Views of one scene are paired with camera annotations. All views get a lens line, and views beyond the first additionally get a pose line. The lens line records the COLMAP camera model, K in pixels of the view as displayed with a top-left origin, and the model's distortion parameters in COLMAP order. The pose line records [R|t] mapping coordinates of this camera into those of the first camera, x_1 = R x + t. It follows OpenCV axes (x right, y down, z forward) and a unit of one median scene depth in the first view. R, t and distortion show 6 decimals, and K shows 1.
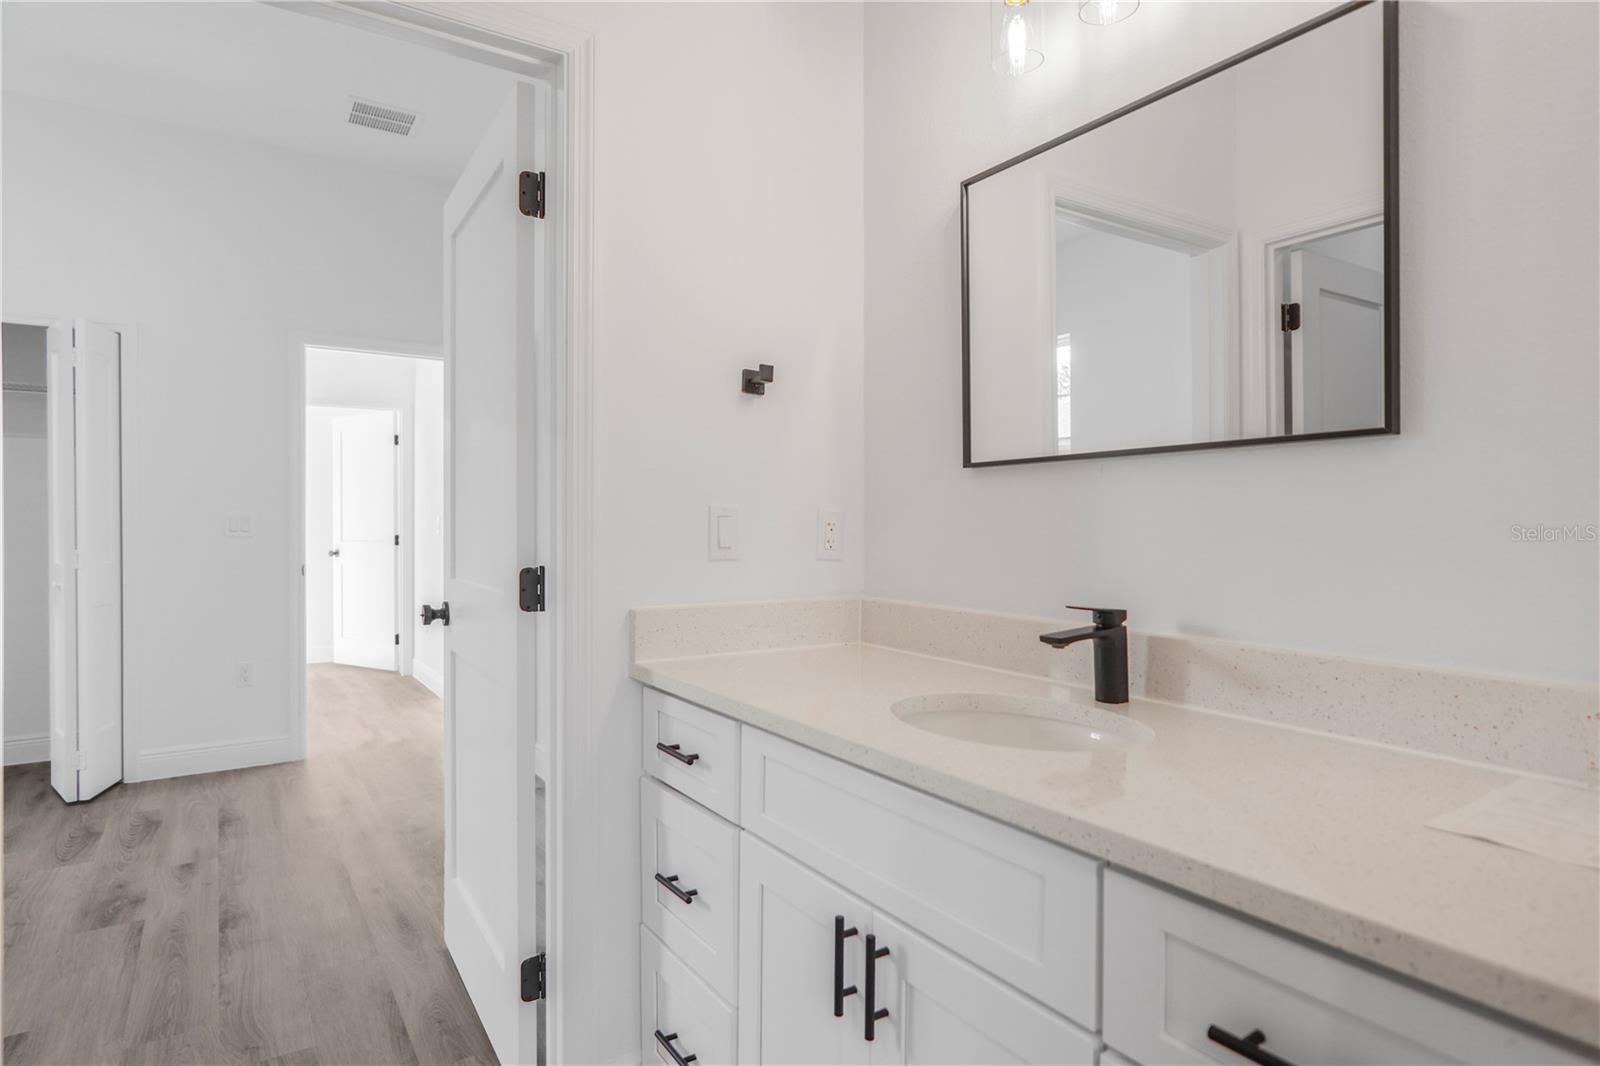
lens RADIAL K [[921.6, 0, 755.7], [0, 921.6, 531.1], [0, 0, 1]] dist [-0.000021, -0.000625]
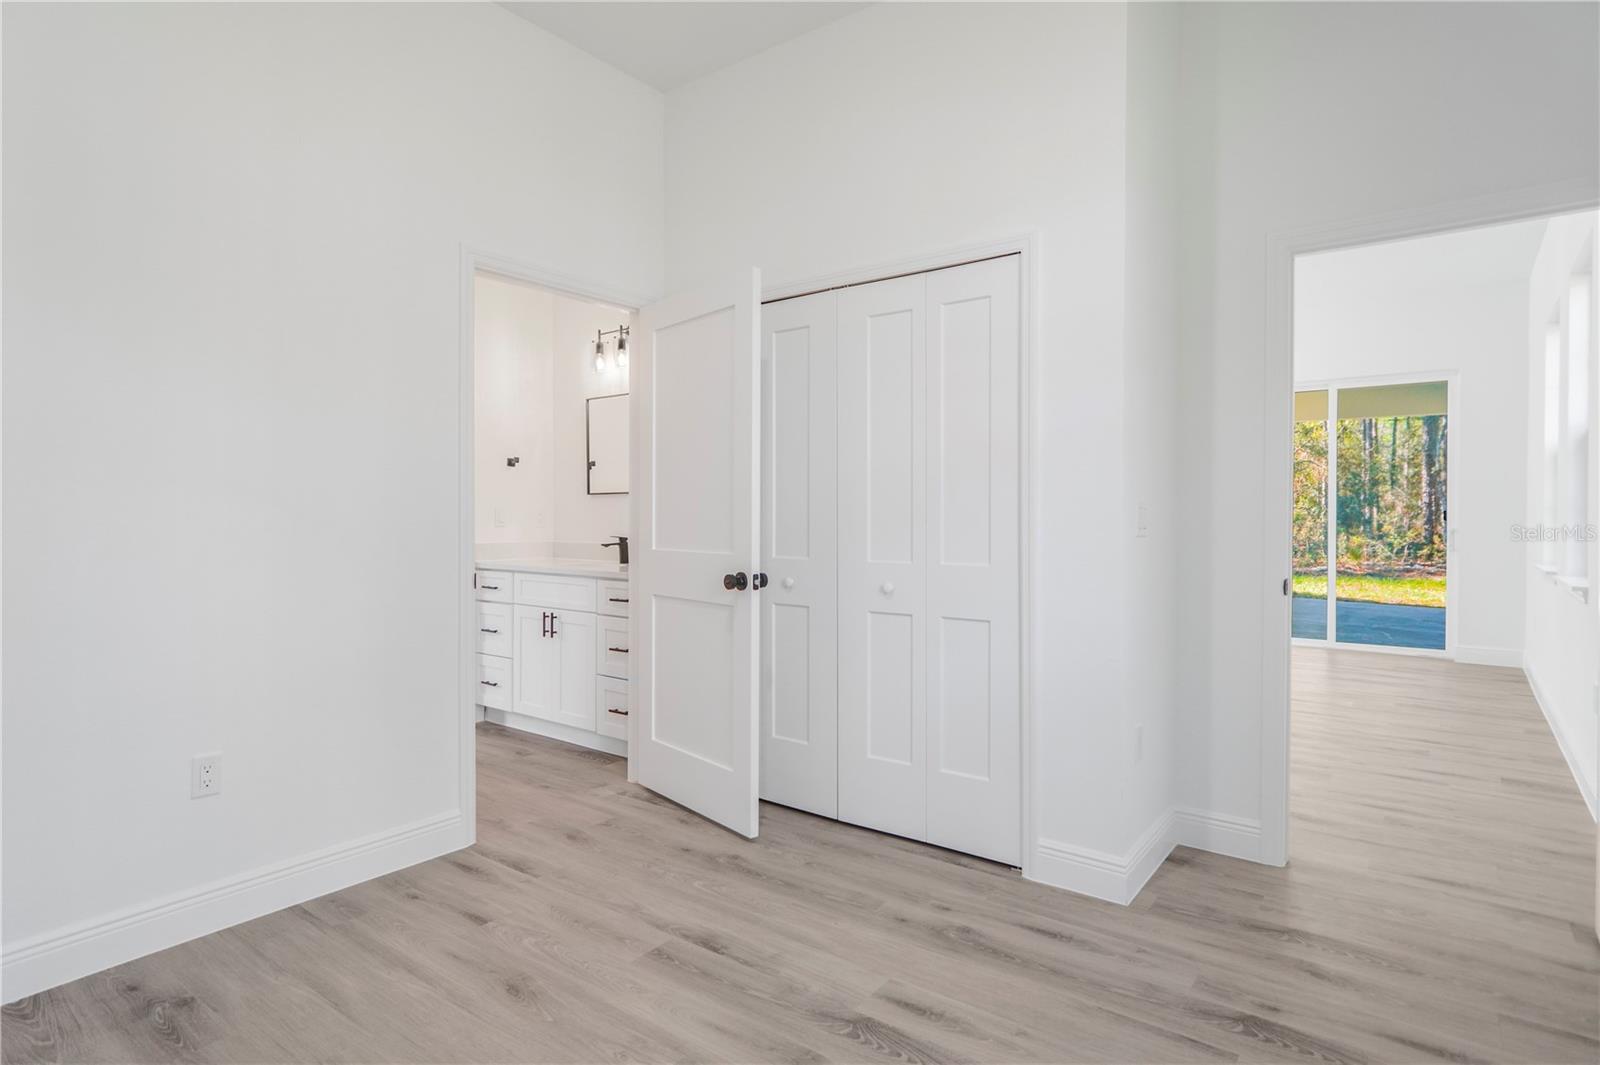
lens RADIAL K [[853.2, 0, 801.6], [0, 853.2, 533.6], [0, 0, 1]] dist [-0.002959, 0.000435]
pose [[0.930203, -0.011182, 0.366875, -0.182738], [0.006148, 0.999870, 0.014887, 0.027543], [-0.366994, -0.011593, 0.930151, -2.332036]]
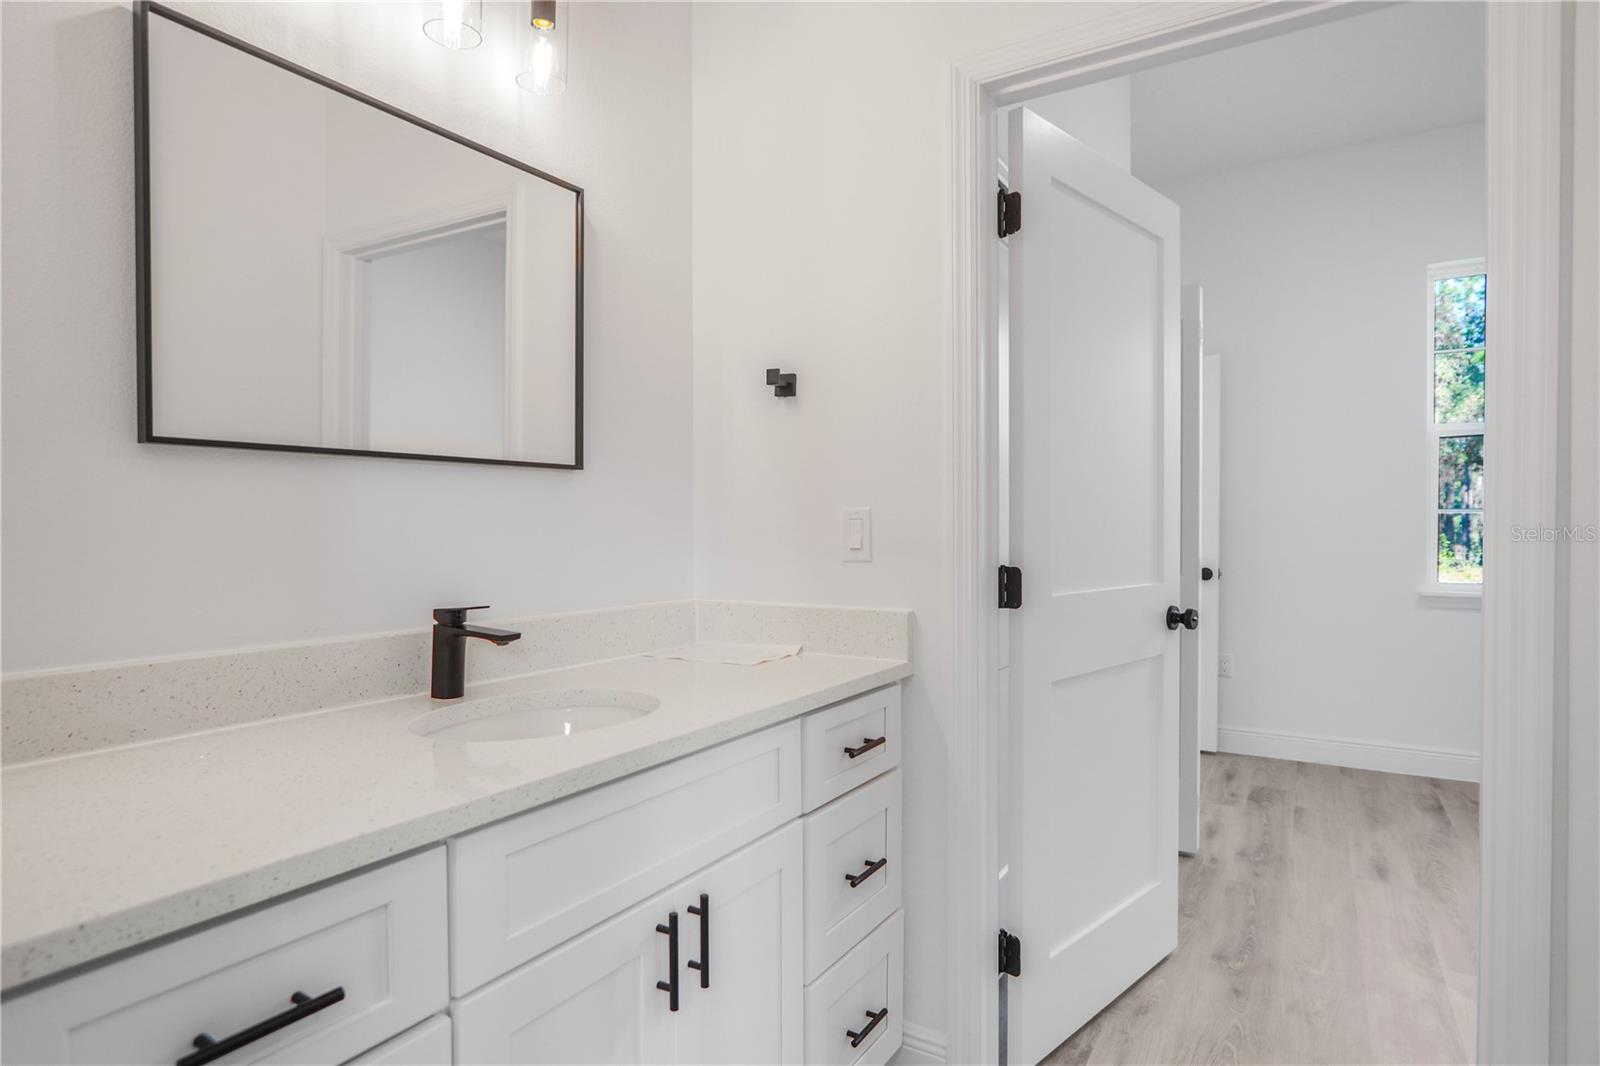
lens RADIAL K [[921.6, 0, 755.7], [0, 921.6, 531.1], [0, 0, 1]] dist [-0.000021, -0.000625]
pose [[-0.474200, -0.014482, 0.880298, -0.701048], [0.005575, 0.999795, 0.019451, -0.021129], [-0.880399, 0.014131, -0.474023, 1.180263]]
